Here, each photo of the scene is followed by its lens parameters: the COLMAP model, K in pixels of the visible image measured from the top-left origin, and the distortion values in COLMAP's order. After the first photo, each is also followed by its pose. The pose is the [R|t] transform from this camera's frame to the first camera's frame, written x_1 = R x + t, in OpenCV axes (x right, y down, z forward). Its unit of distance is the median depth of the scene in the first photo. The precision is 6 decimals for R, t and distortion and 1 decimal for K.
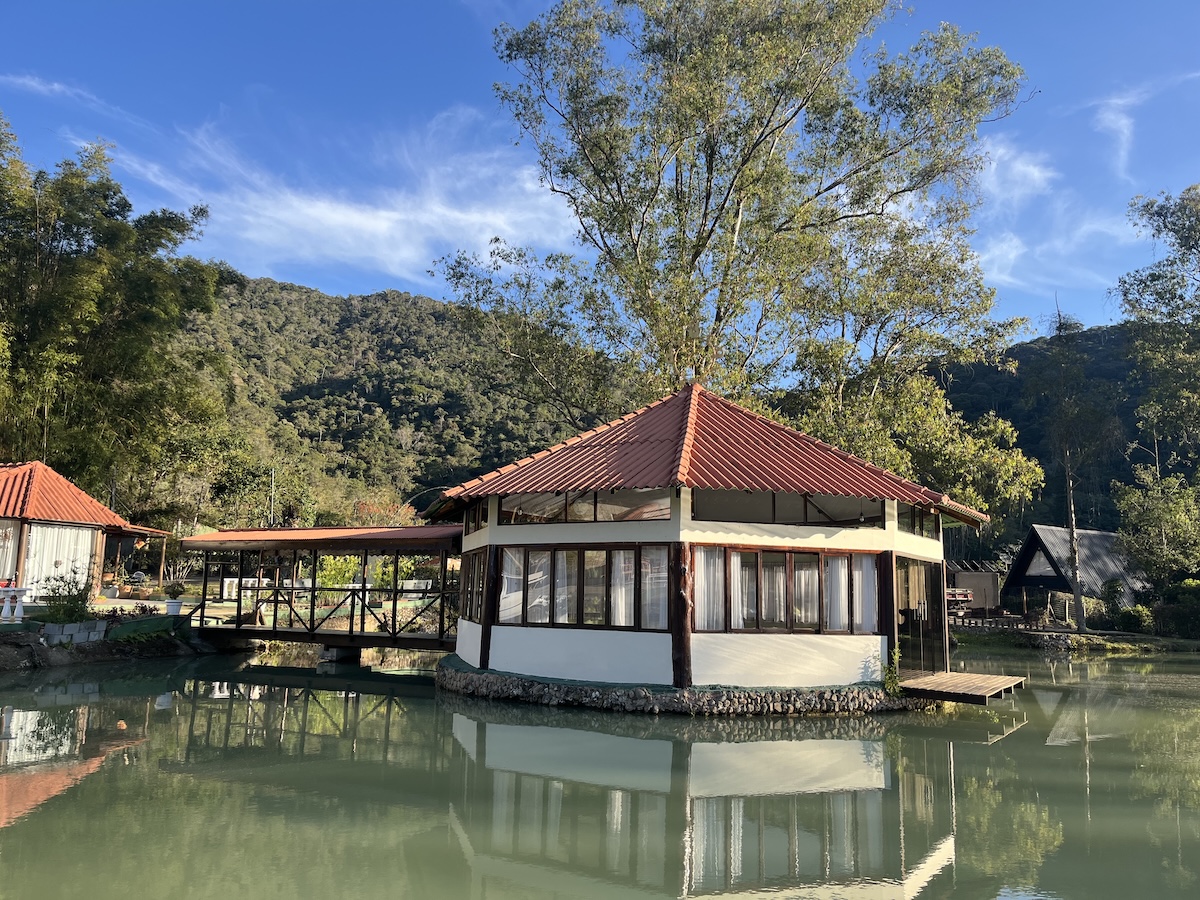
lens RADIAL K [[923.6, 0, 599.9], [0, 923.6, 451.3], [0, 0, 1]] dist [-0.007109, -0.003710]
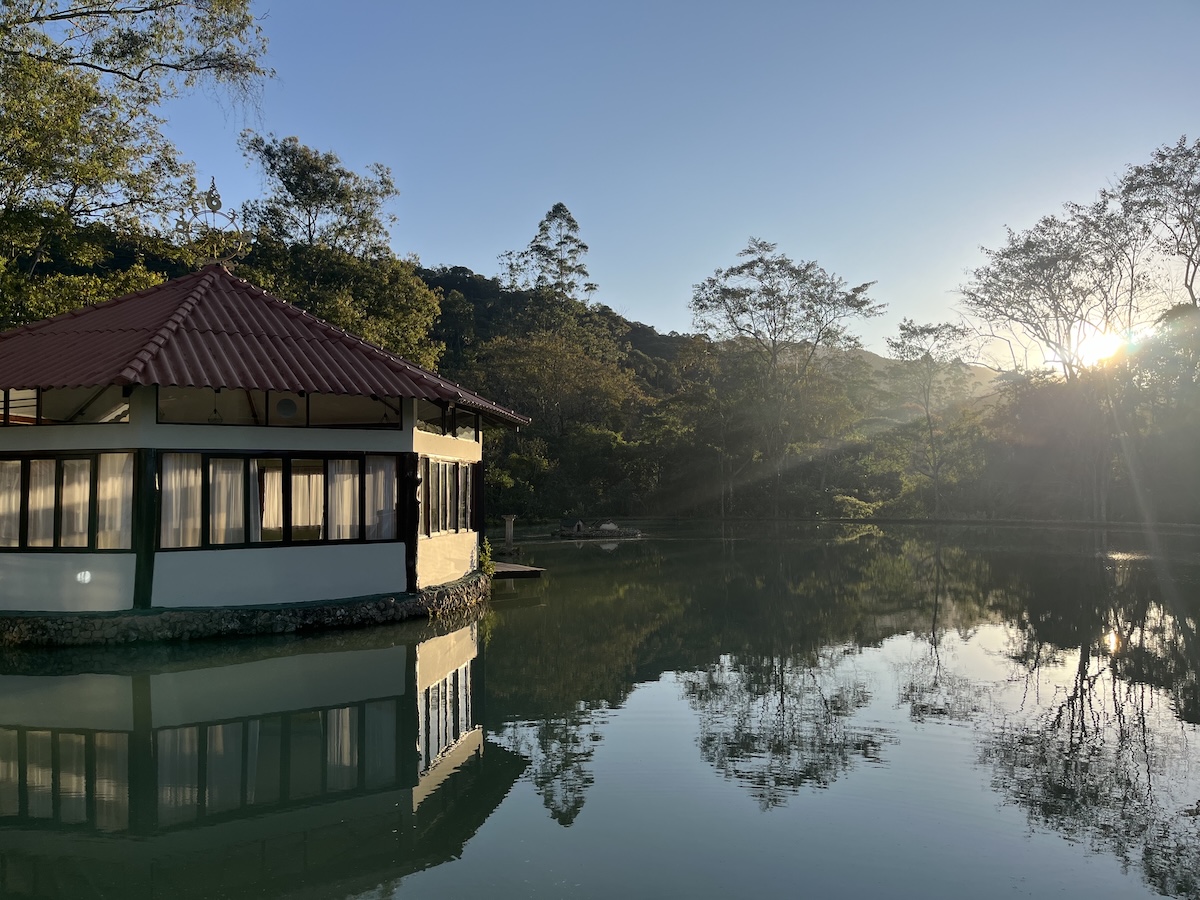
lens RADIAL K [[923.6, 0, 599.7], [0, 923.6, 448.9], [0, 0, 1]] dist [-0.007109, -0.003710]
pose [[0.415568, 0.016928, 0.909404, -0.737580], [-0.119560, 0.992168, 0.036166, 0.031947], [-0.901670, -0.123757, 0.414337, 0.384939]]
